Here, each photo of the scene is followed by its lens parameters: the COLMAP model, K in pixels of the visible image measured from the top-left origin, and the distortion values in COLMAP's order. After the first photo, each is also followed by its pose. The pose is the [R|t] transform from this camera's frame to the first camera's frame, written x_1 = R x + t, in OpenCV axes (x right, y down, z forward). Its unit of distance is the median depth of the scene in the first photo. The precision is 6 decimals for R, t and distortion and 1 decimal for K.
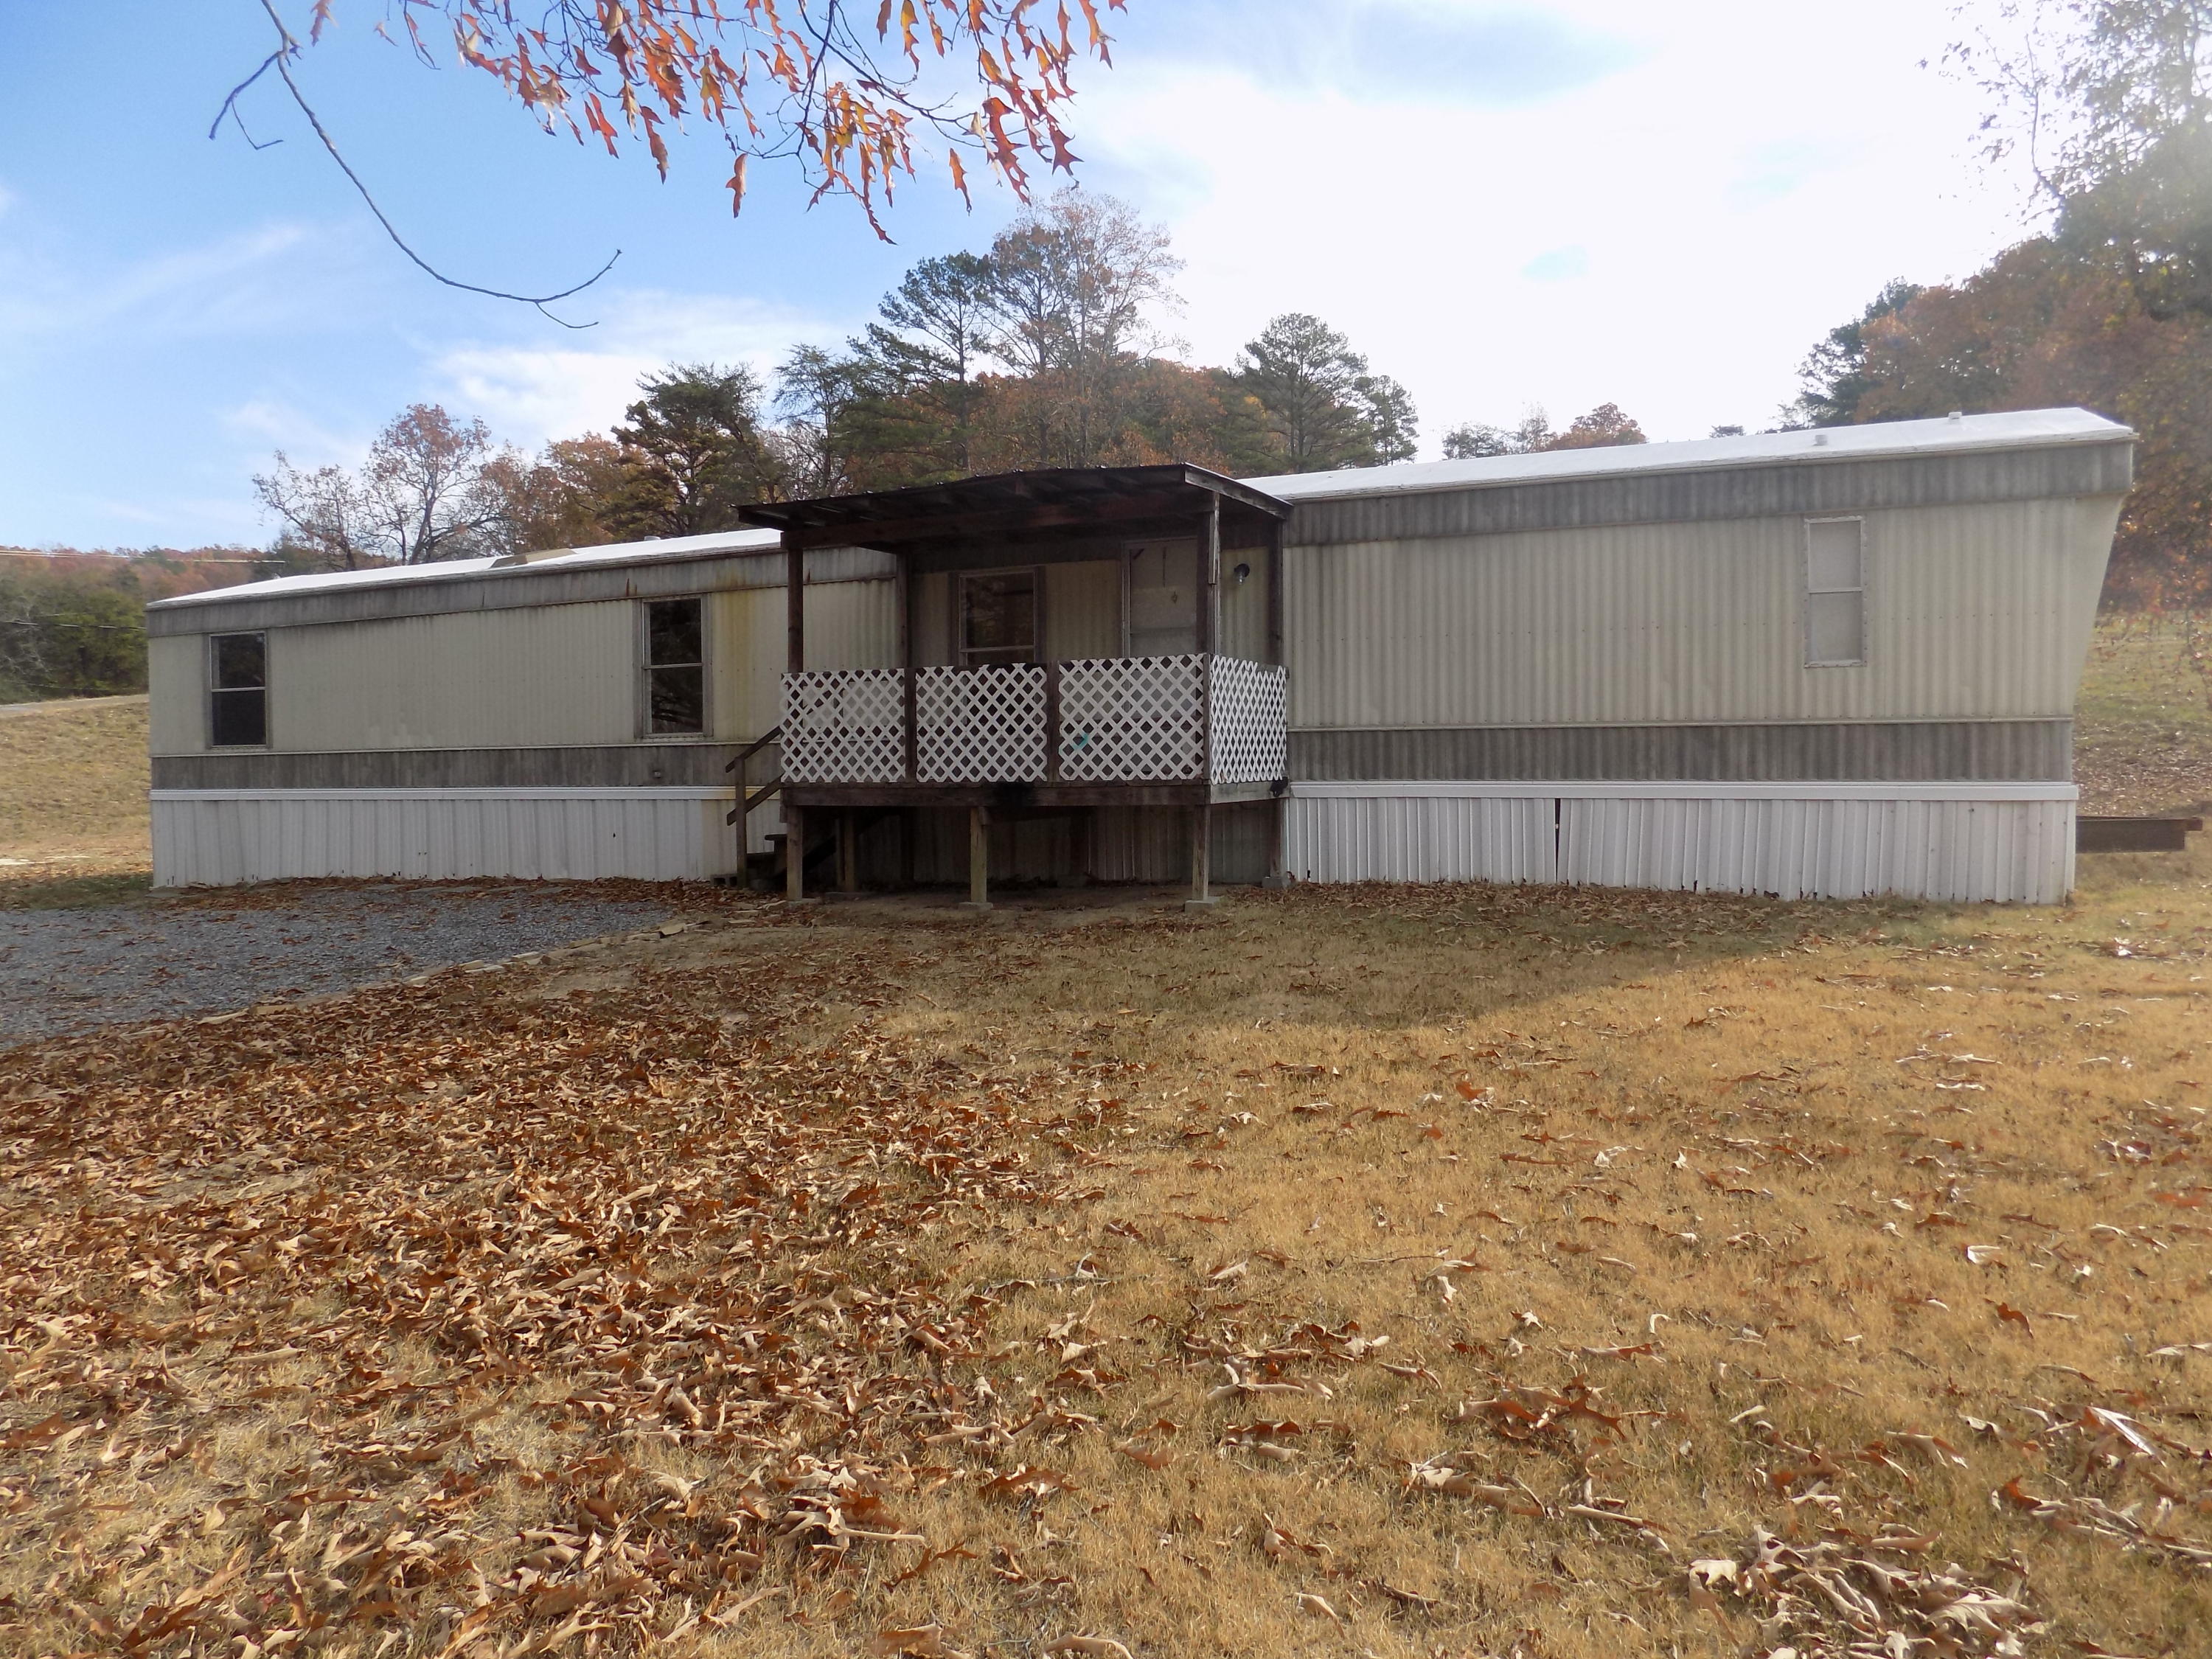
lens RADIAL K [[1526.7, 0, 1122.8], [0, 1526.7, 875.5], [0, 0, 1]] dist [-0.078959, 0.055263]
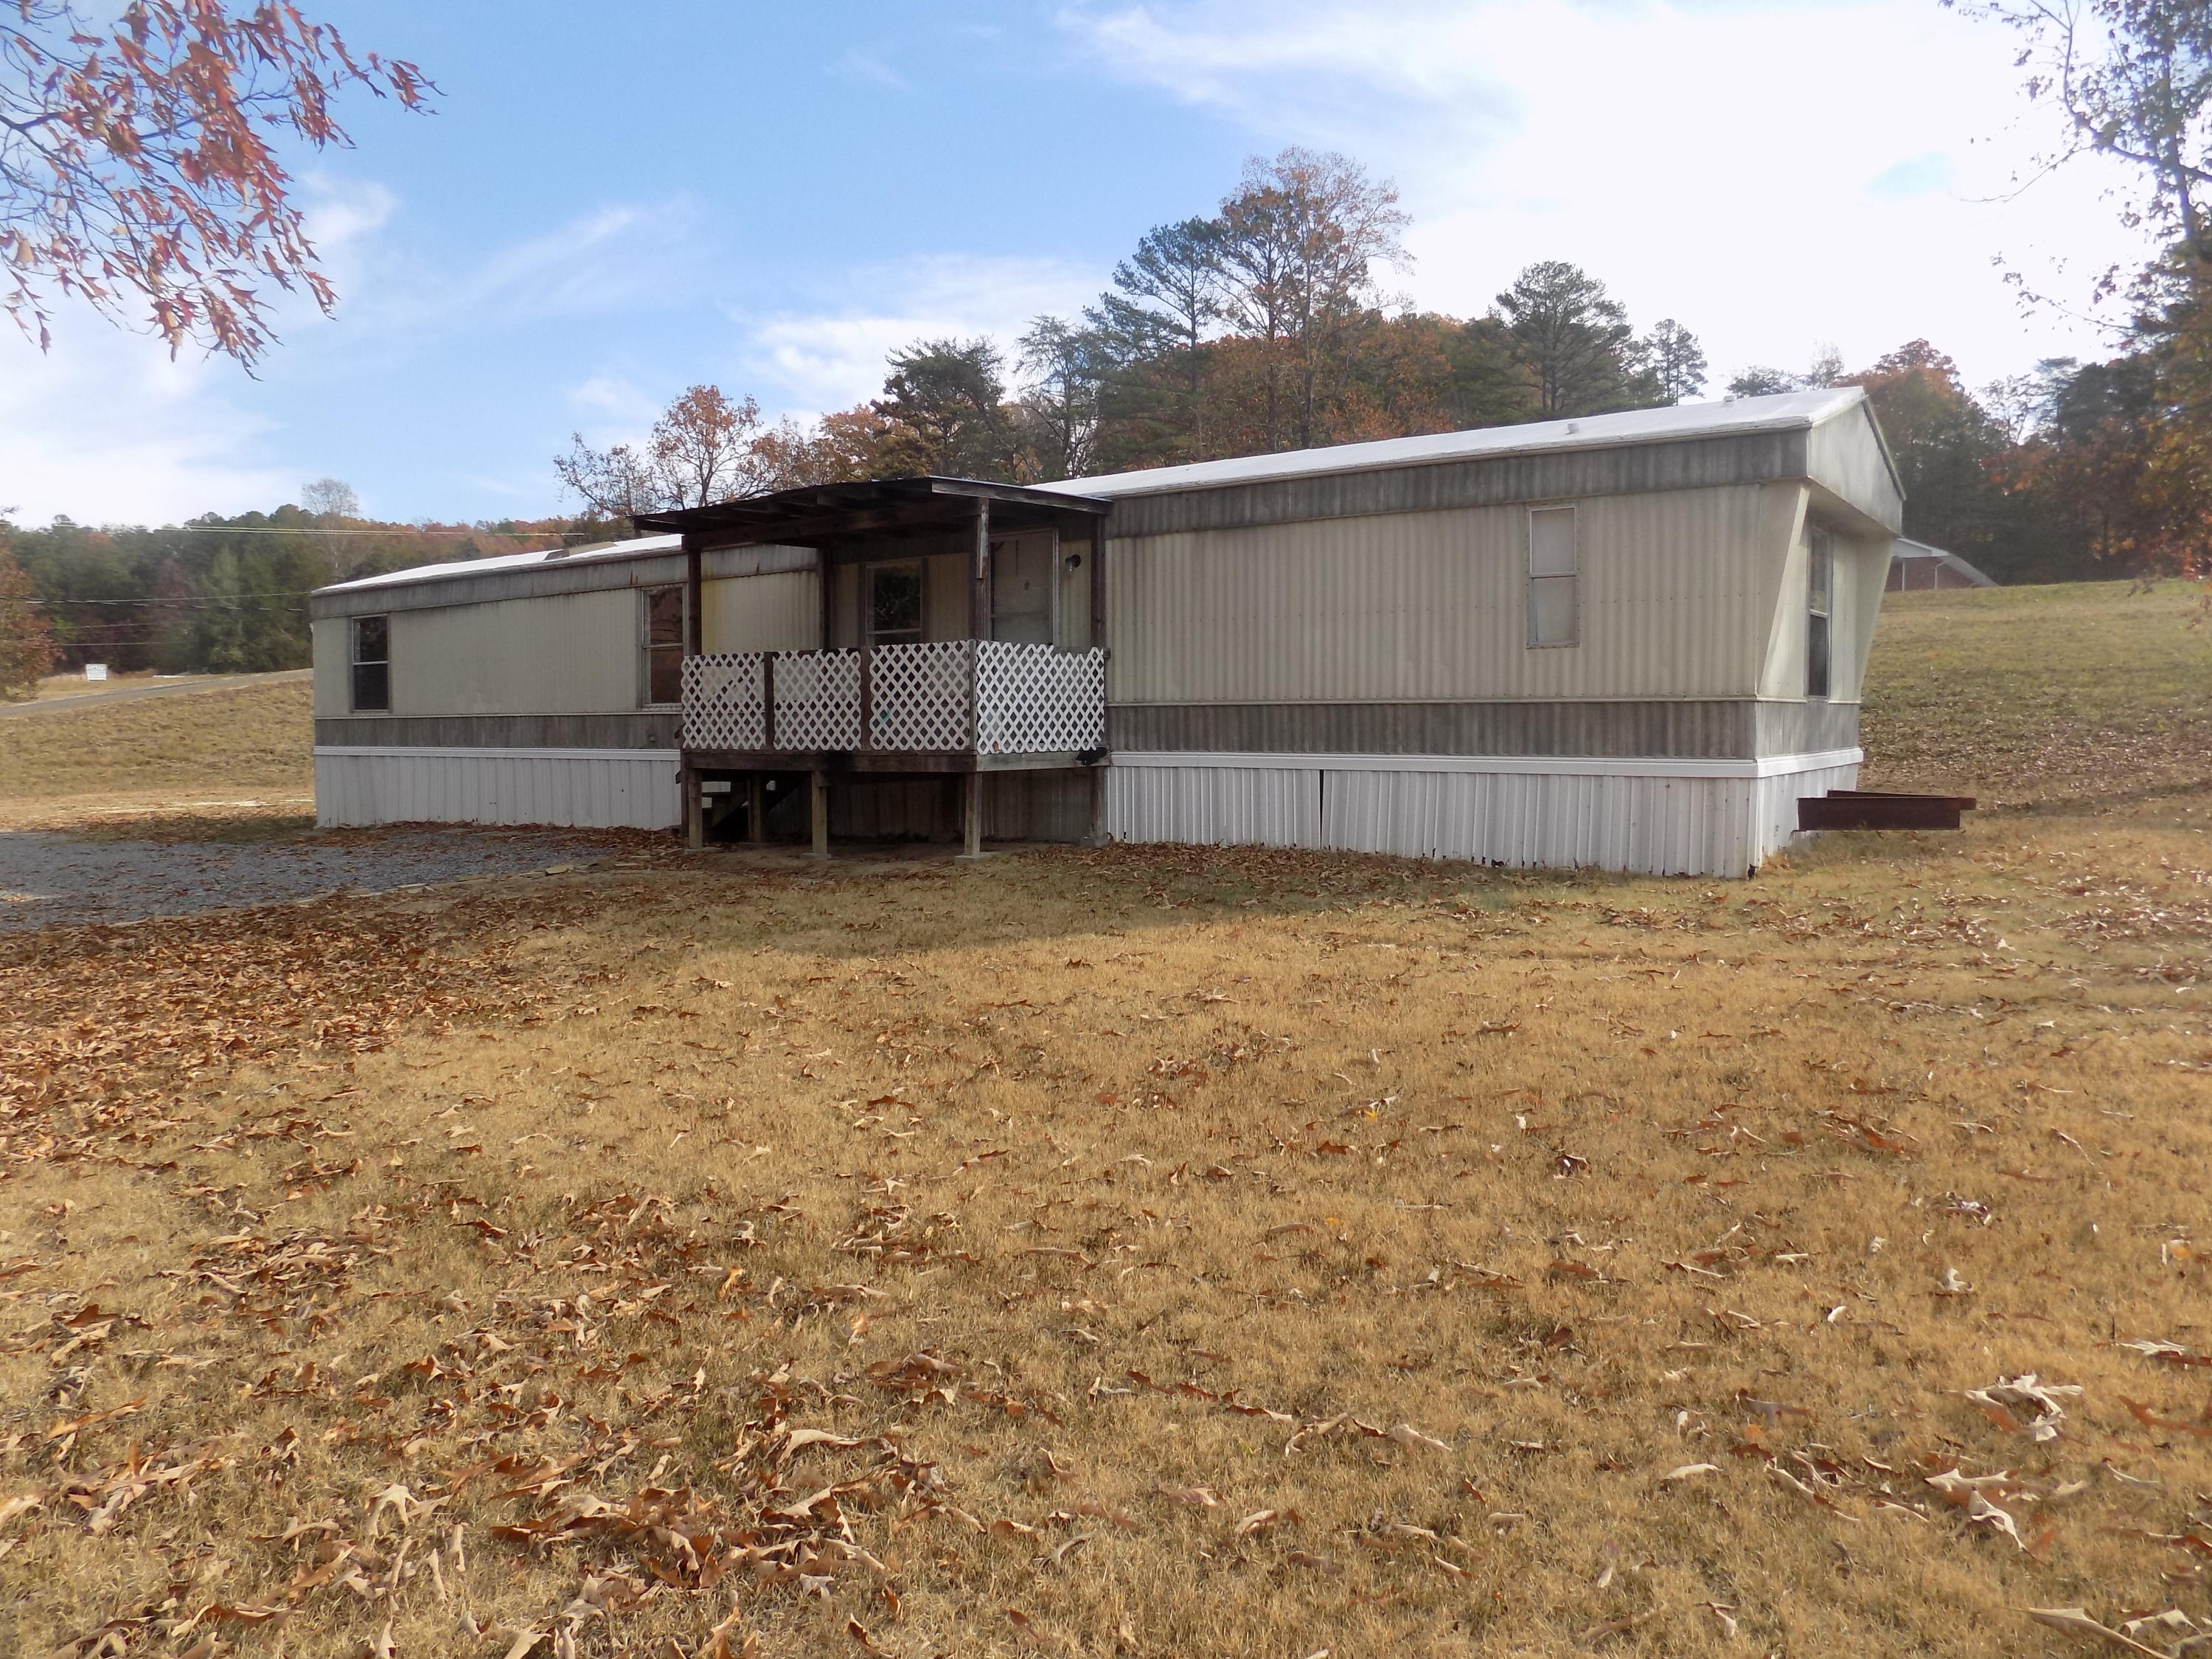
lens RADIAL K [[1526.7, 0, 1092.0], [0, 1526.7, 871.6], [0, 0, 1]] dist [-0.078959, 0.055263]
pose [[0.978792, 0.026238, -0.203167, 0.255408], [-0.021355, 0.999429, 0.026192, -0.002554], [0.203738, -0.021298, 0.978794, -0.069487]]
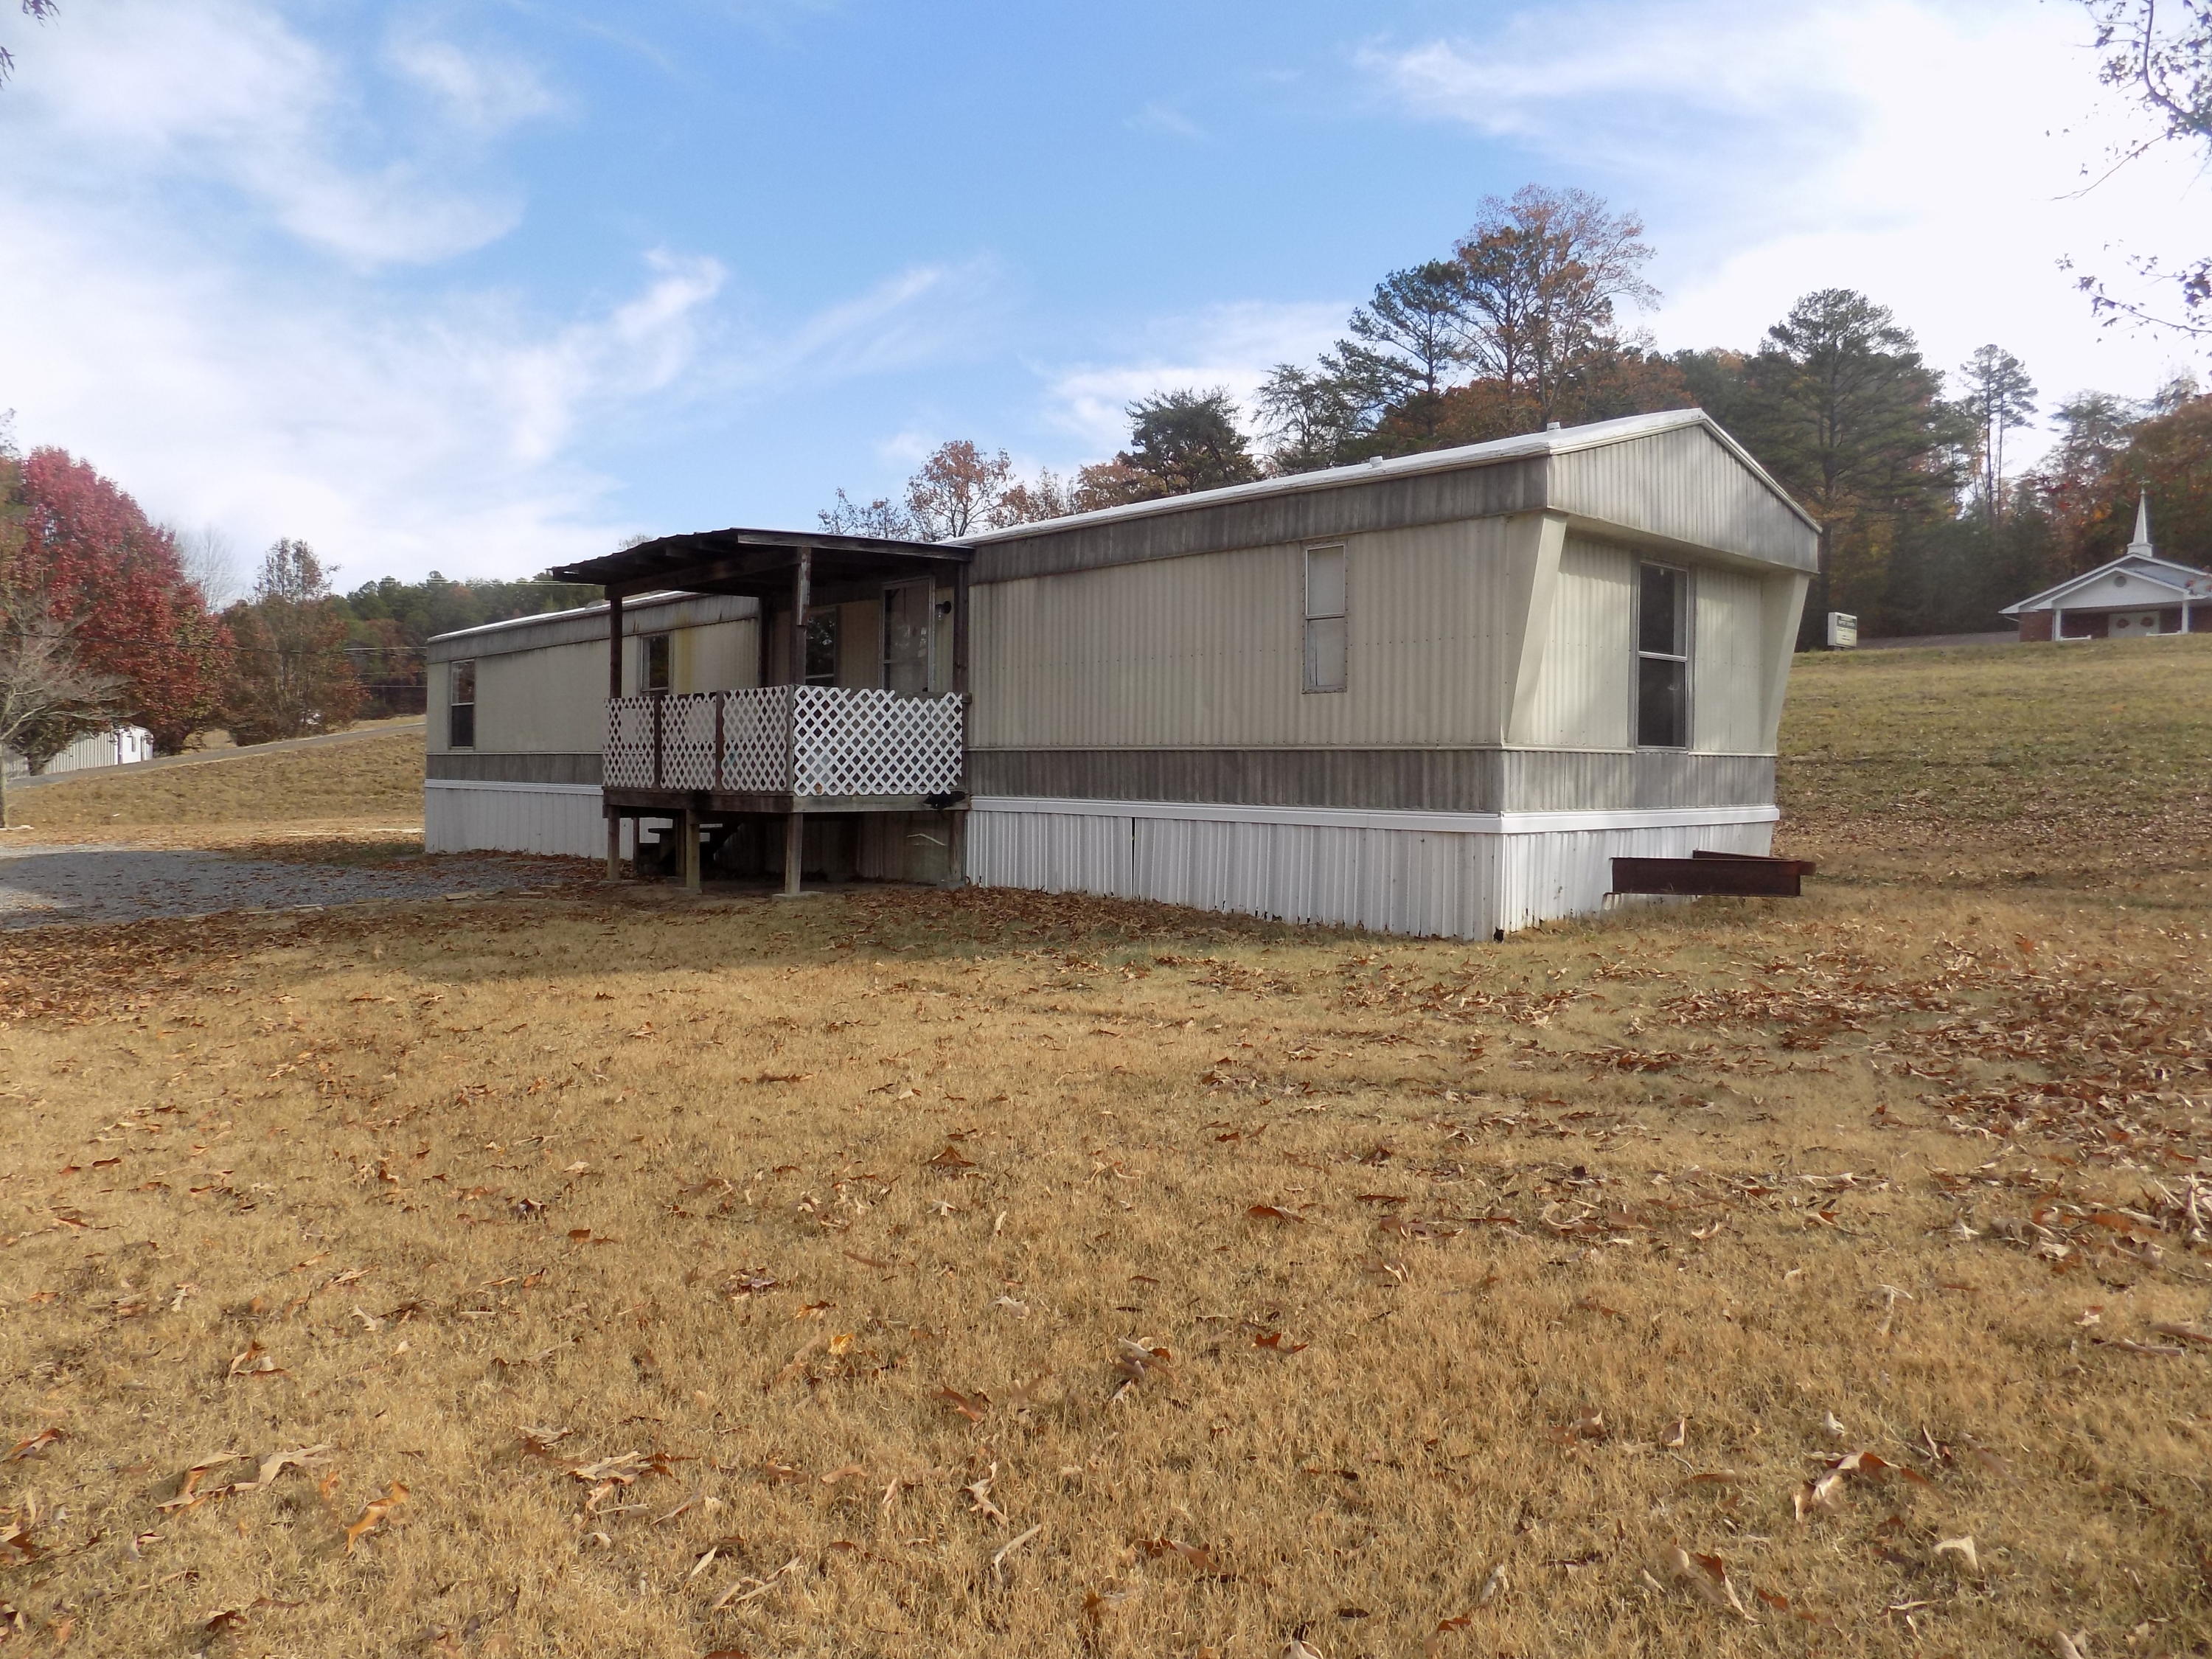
lens RADIAL K [[1526.7, 0, 1066.6], [0, 1526.7, 861.2], [0, 0, 1]] dist [-0.078959, 0.055263]
pose [[0.917443, 0.043649, -0.395465, 0.486479], [-0.049250, 0.998778, -0.004017, -0.010266], [0.394806, 0.023162, 0.918472, 0.005619]]
